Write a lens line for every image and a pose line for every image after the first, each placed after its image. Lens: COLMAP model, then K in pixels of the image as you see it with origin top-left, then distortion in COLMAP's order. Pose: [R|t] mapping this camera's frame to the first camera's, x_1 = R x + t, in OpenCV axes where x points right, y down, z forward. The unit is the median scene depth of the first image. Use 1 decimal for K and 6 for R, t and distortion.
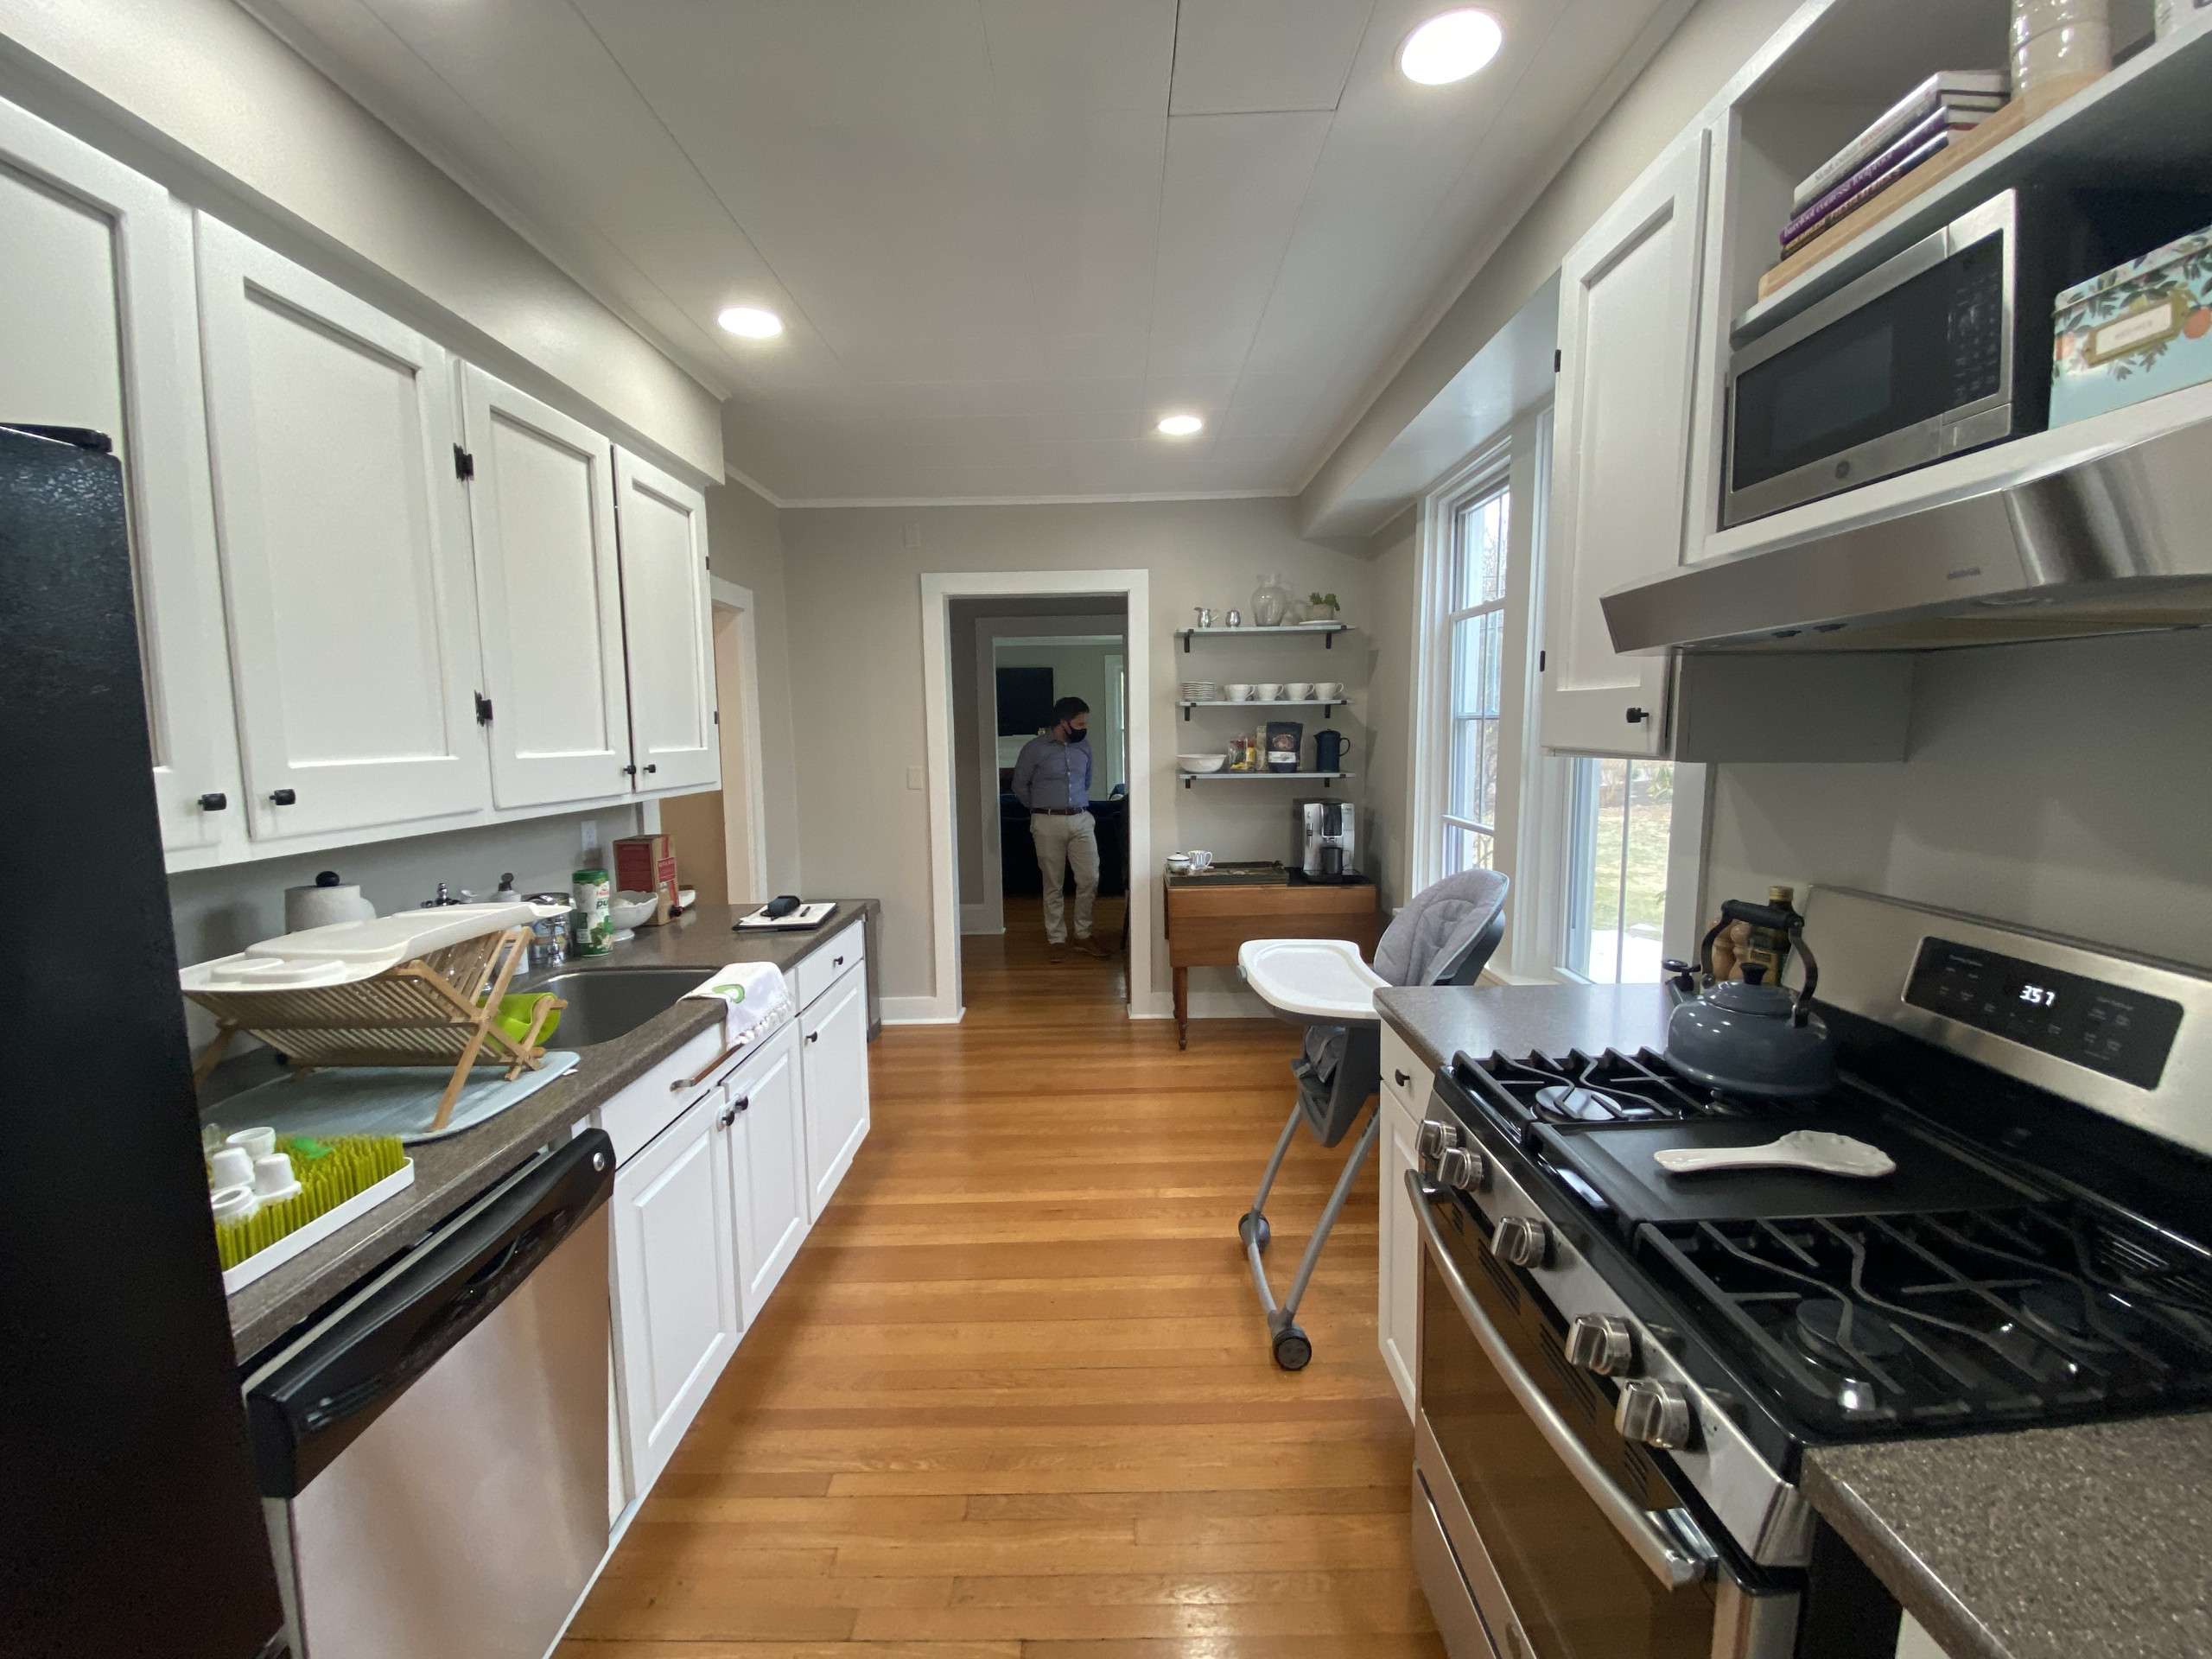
lens RADIAL K [[889.3, 0, 1098.0], [0, 889.3, 829.2], [0, 0, 1]] dist [0.046739, -0.036571]
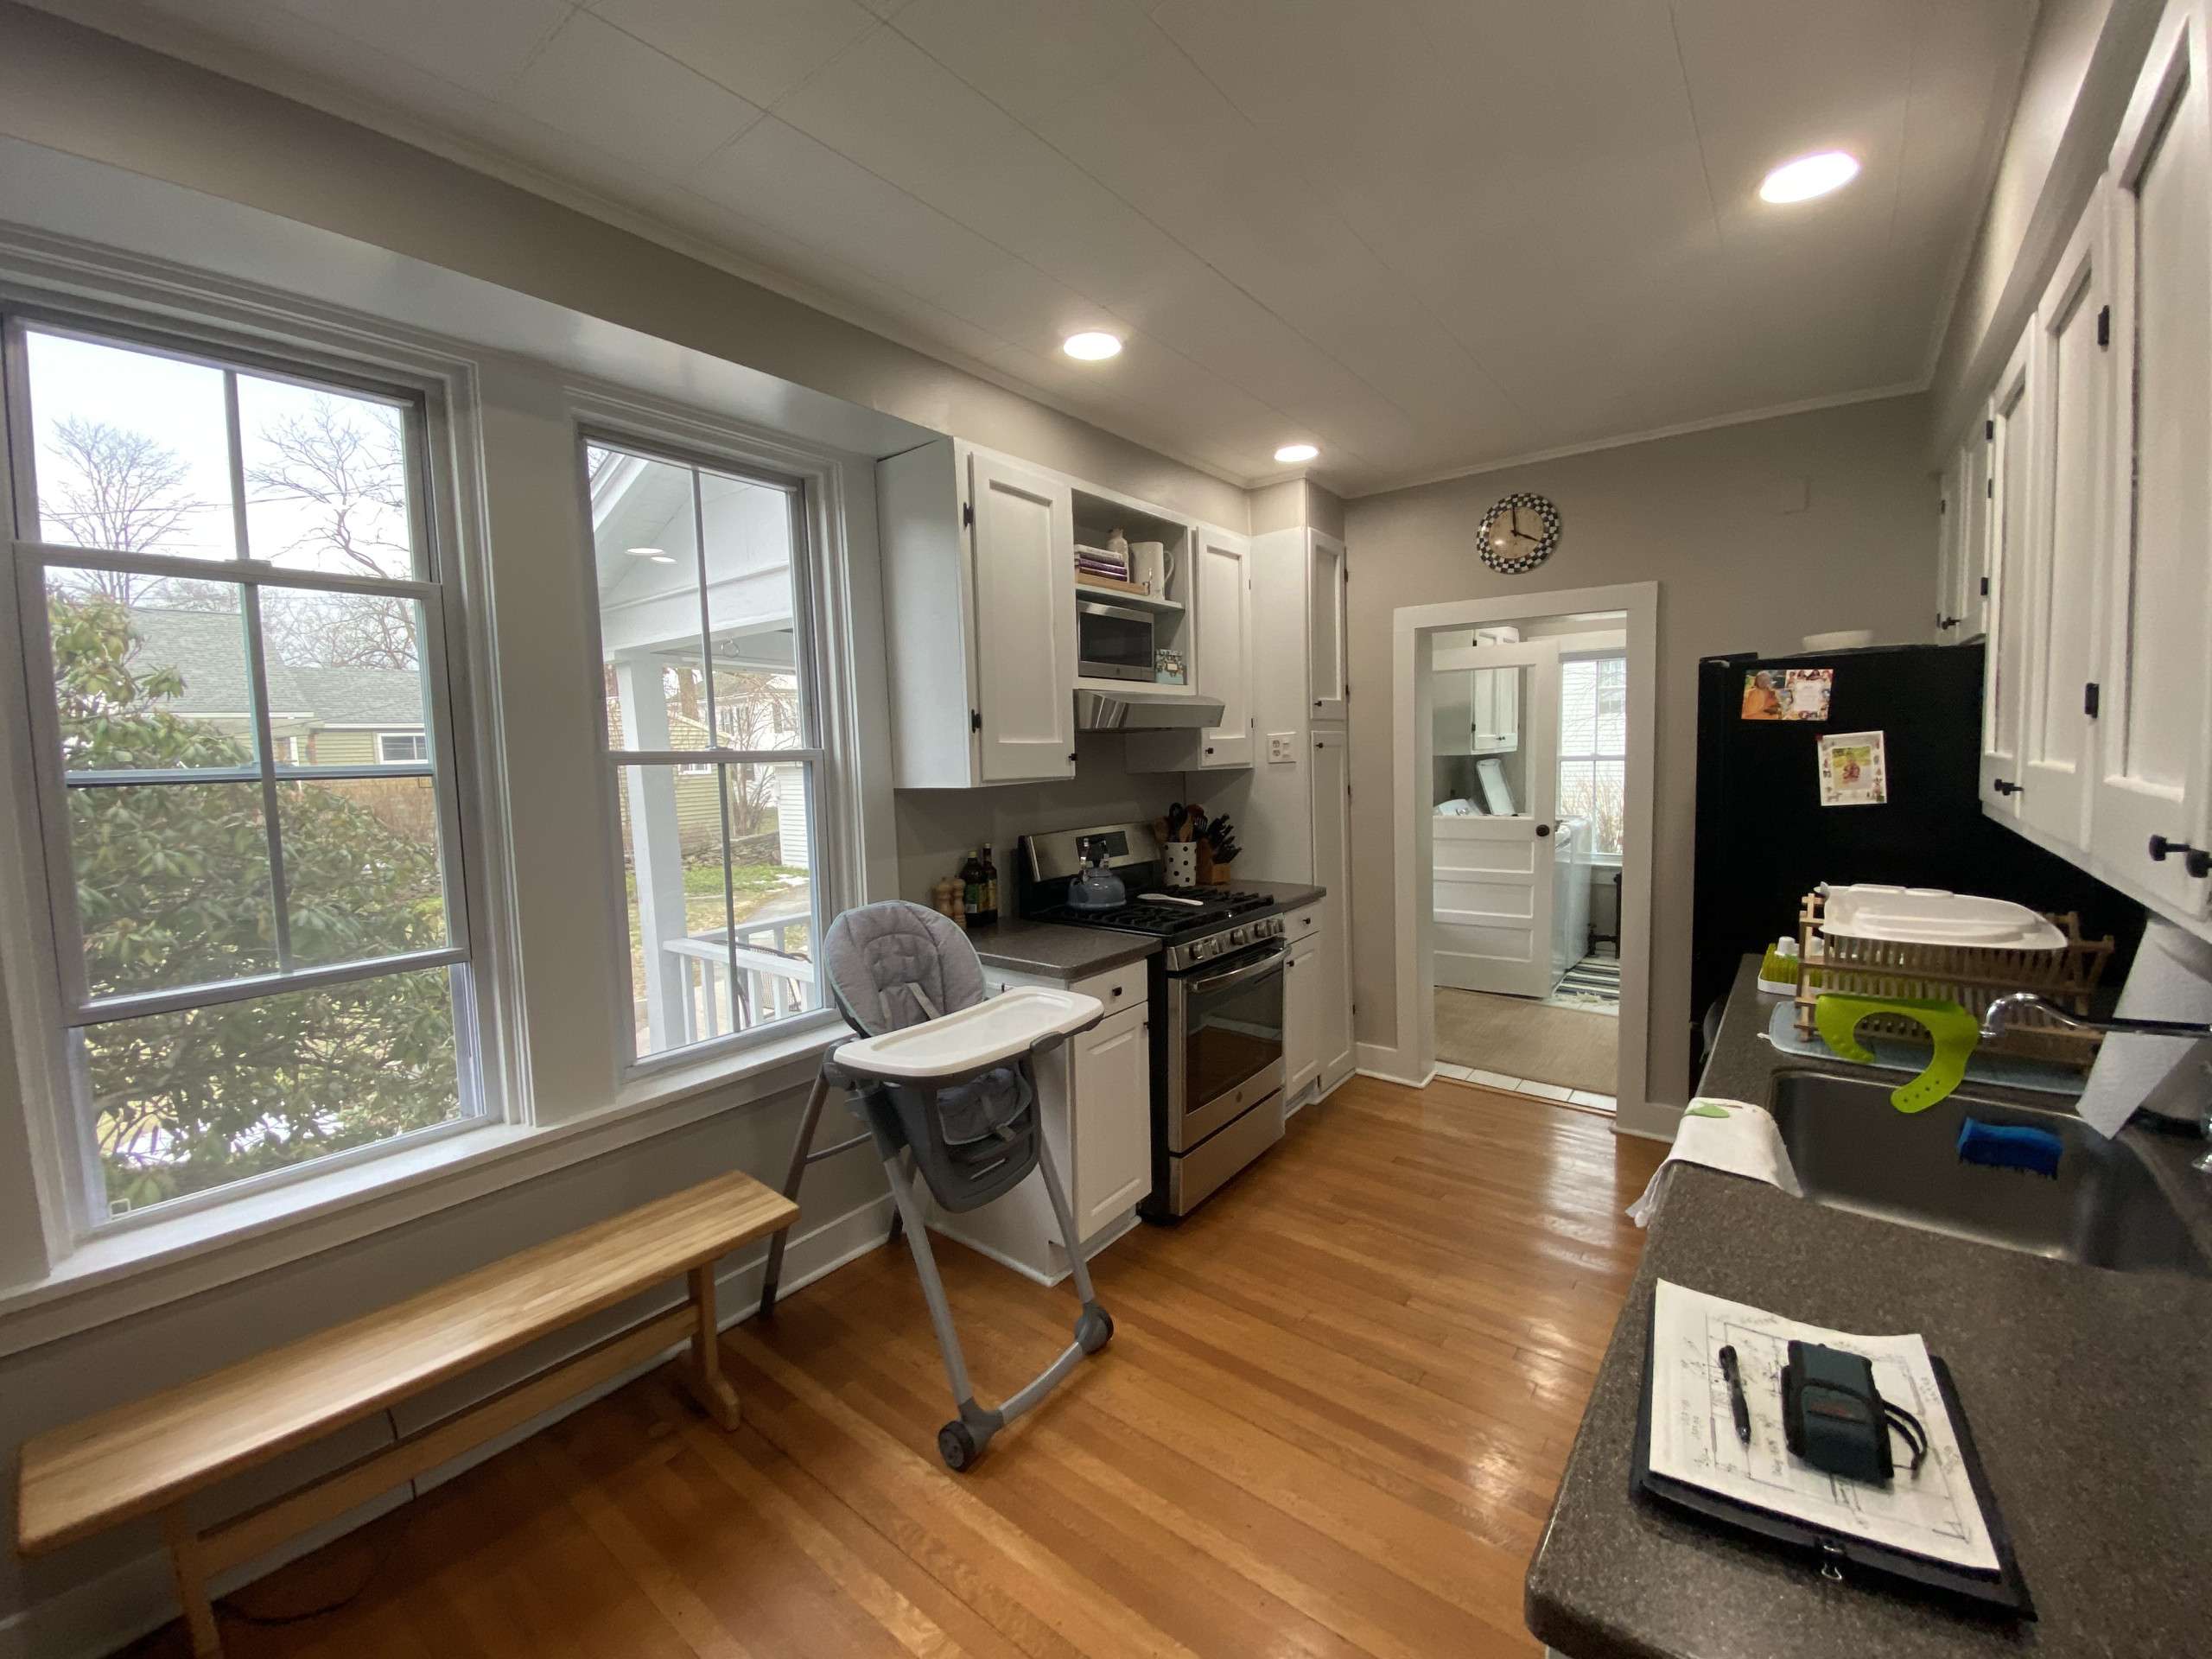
lens RADIAL K [[889.3, 0, 1098.0], [0, 889.3, 829.2], [0, 0, 1]] dist [0.046739, -0.036571]
pose [[-0.794410, -0.016986, 0.607144, -0.467799], [0.108232, 0.979652, 0.169022, -0.213628], [-0.597661, 0.199985, -0.776407, 1.822128]]
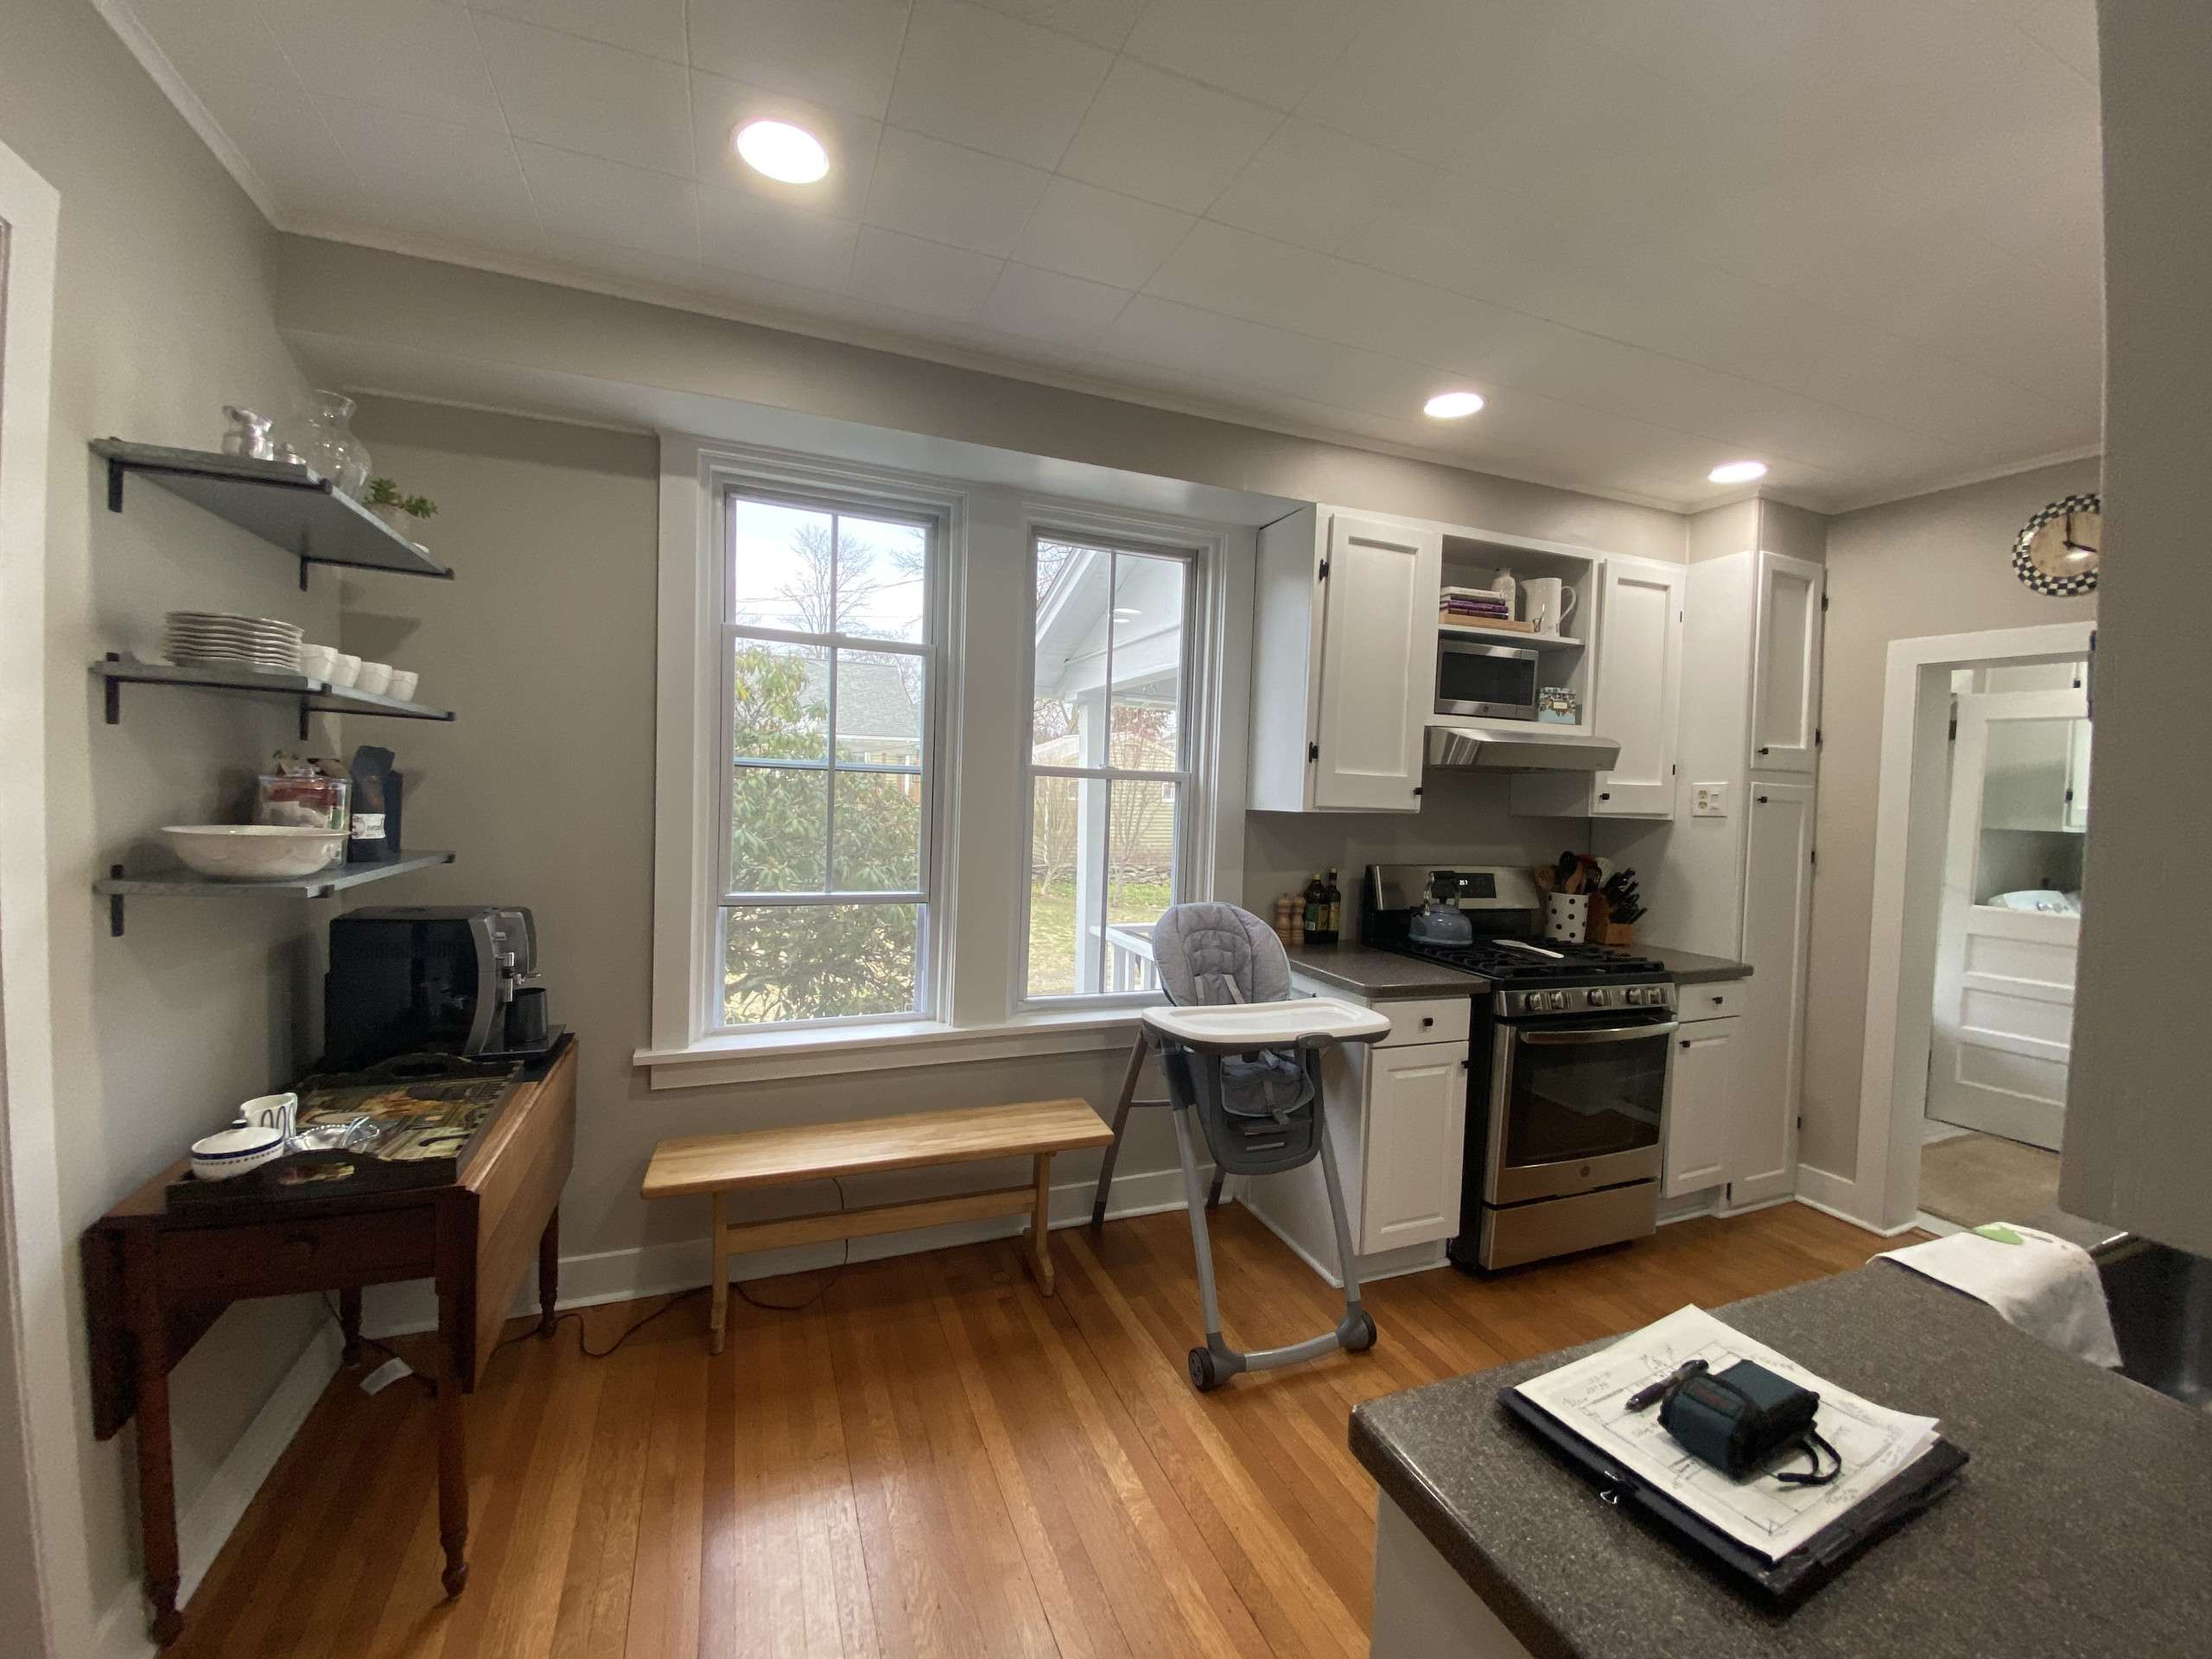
lens RADIAL K [[902.0, 0, 1106.0], [0, 902.0, 829.5], [0, 0, 1]] dist [0.023613, -0.021998]
pose [[-0.386420, -0.037480, 0.921561, -0.745933], [0.077751, 0.994294, 0.073040, -0.176740], [-0.919040, 0.099876, -0.381301, 1.765243]]
